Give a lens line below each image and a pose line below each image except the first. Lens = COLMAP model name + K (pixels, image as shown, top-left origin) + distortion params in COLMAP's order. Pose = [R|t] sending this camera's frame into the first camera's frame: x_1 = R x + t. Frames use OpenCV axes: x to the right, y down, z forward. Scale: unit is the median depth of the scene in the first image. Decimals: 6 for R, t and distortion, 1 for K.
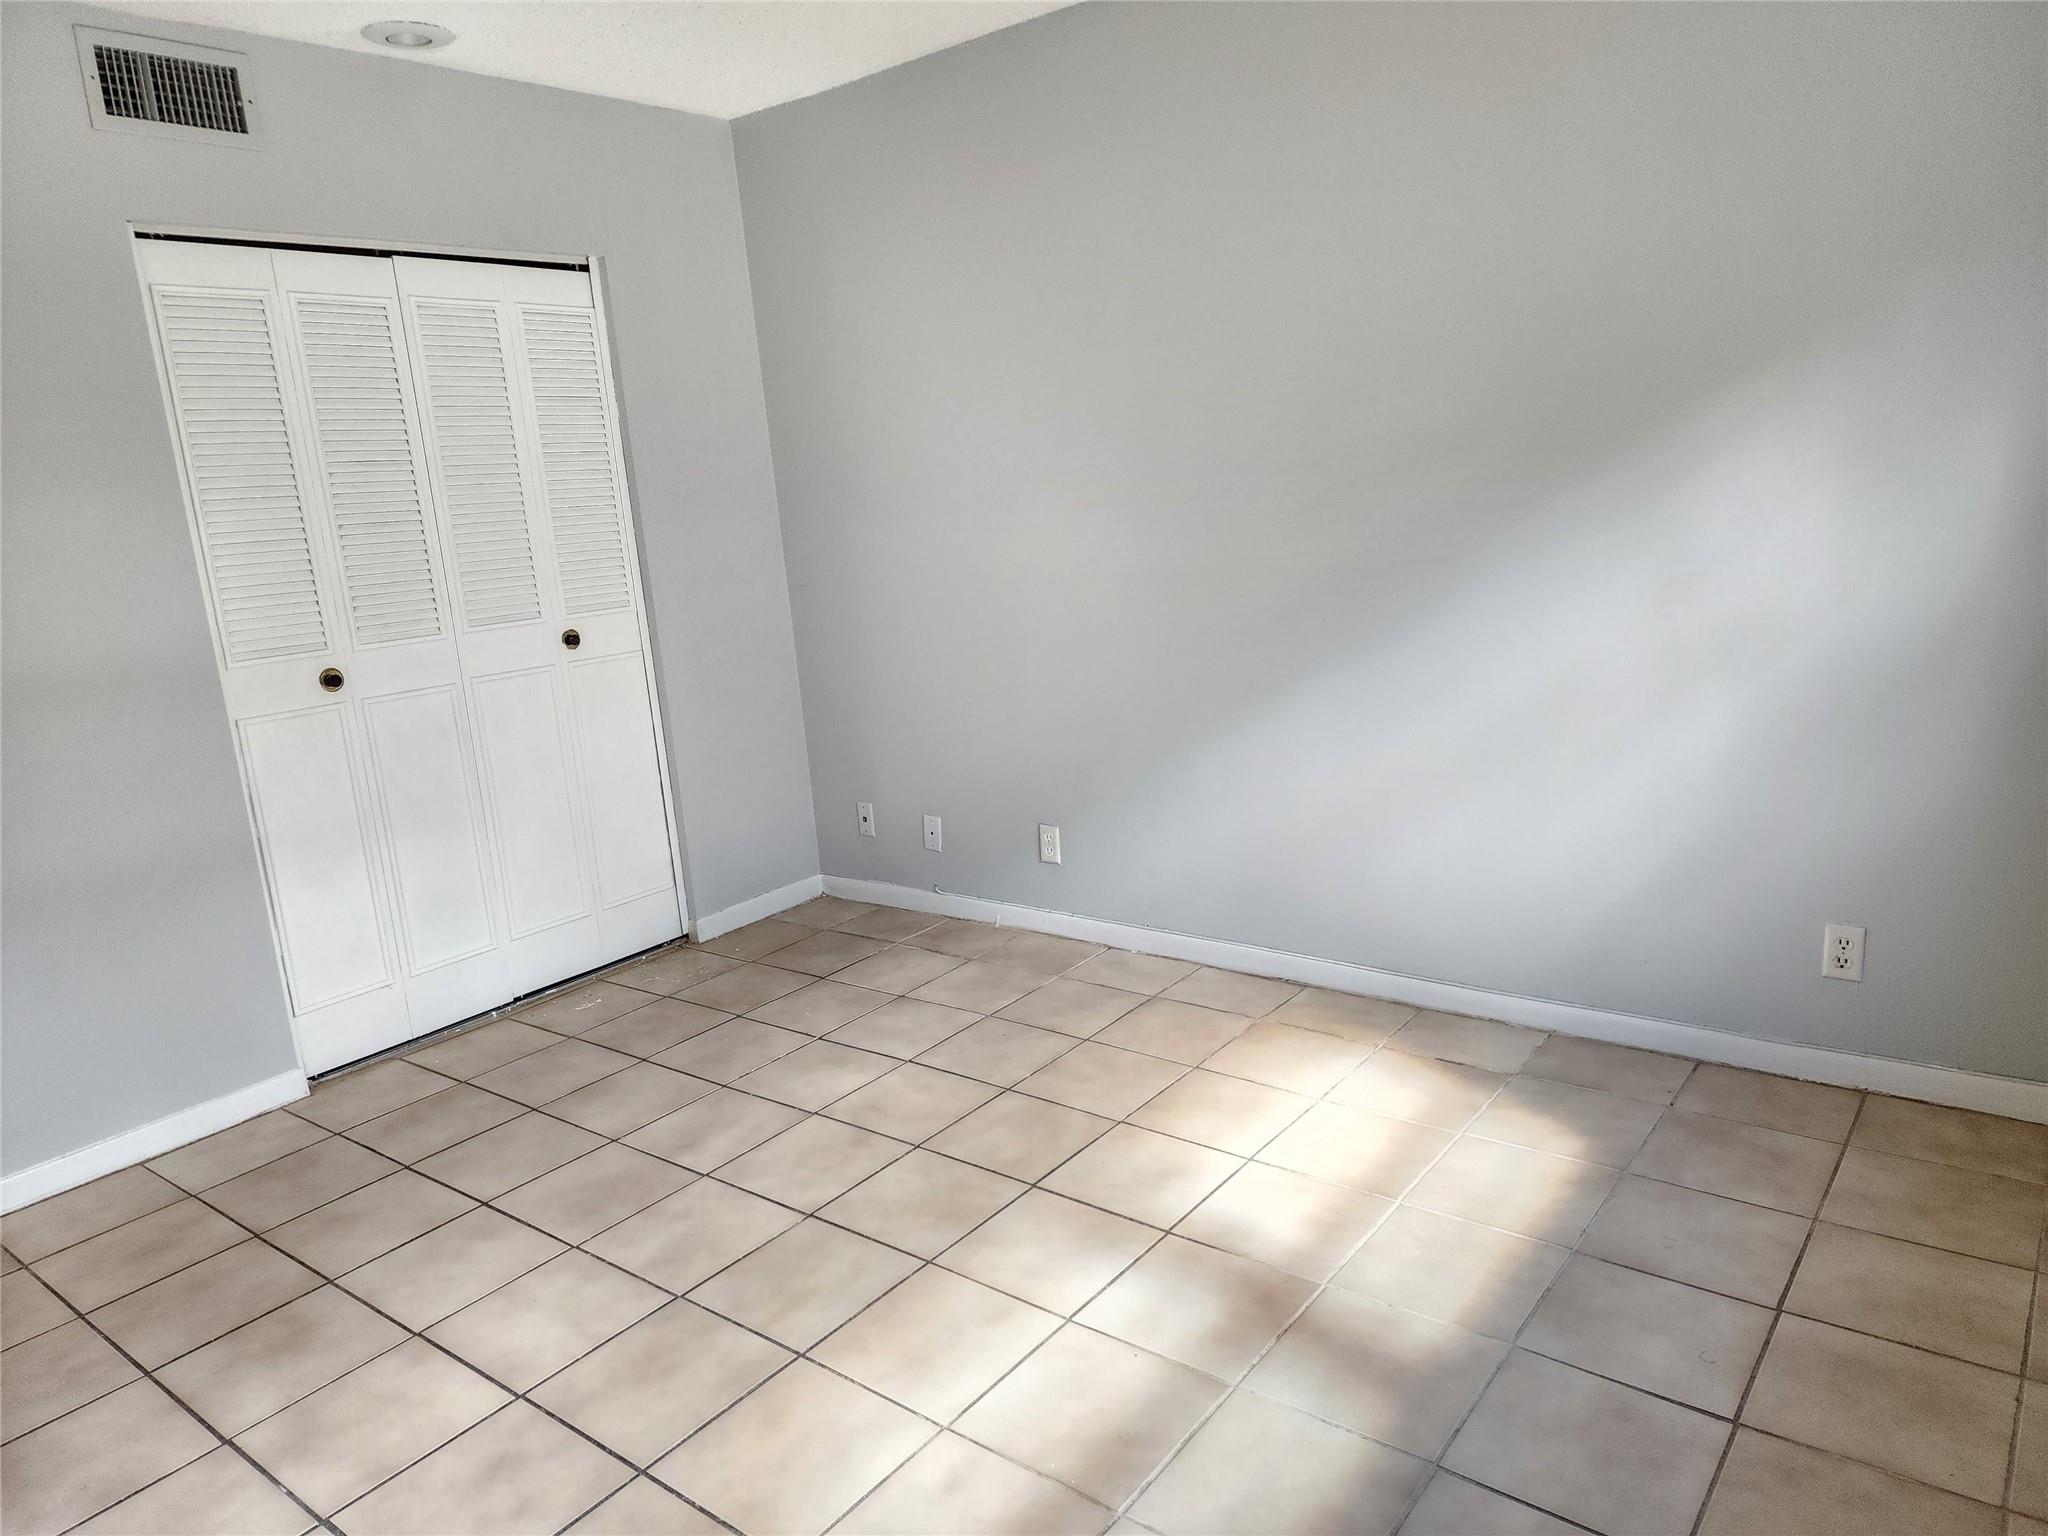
lens RADIAL K [[1374.1, 0, 1014.8], [0, 1374.1, 777.5], [0, 0, 1]] dist [0.057453, -0.048288]
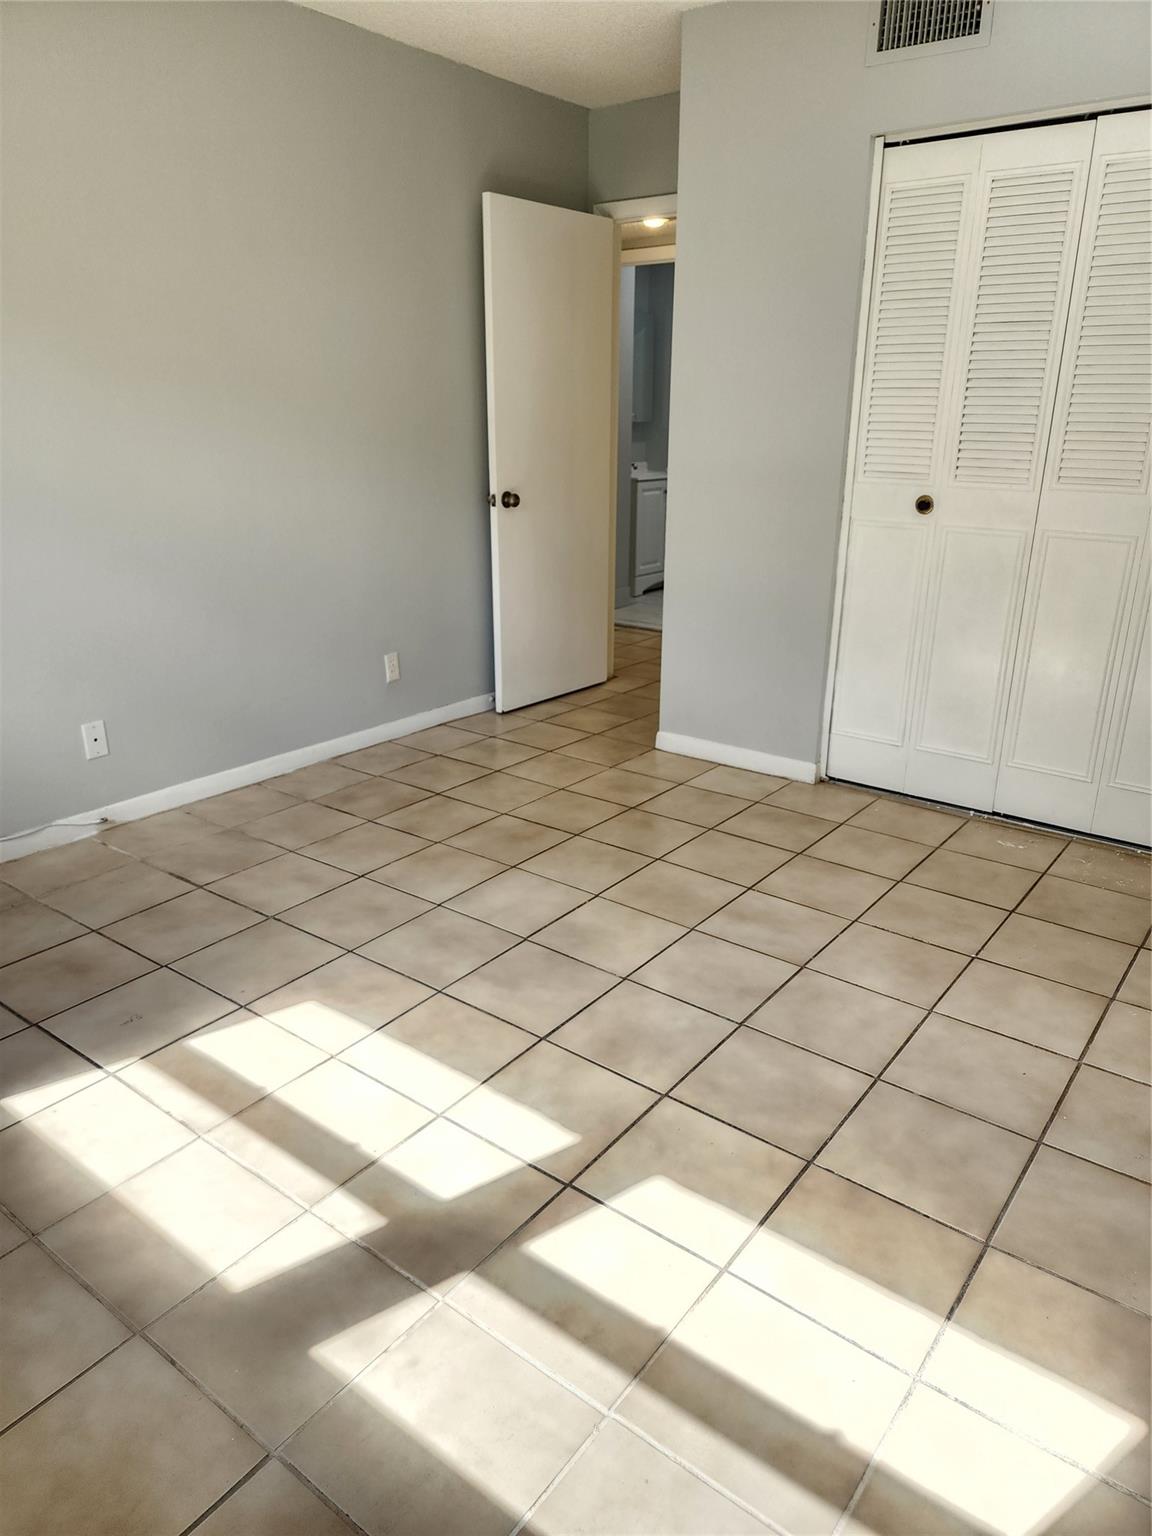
lens RADIAL K [[1030.6, 0, 570.5], [0, 1030.6, 761.0], [0, 0, 1]] dist [0.057453, -0.048288]
pose [[0.015218, 0.399016, -0.916817, 0.509889], [-0.222602, 0.895264, 0.385941, -0.167060], [0.974791, 0.198212, 0.102446, 0.675542]]
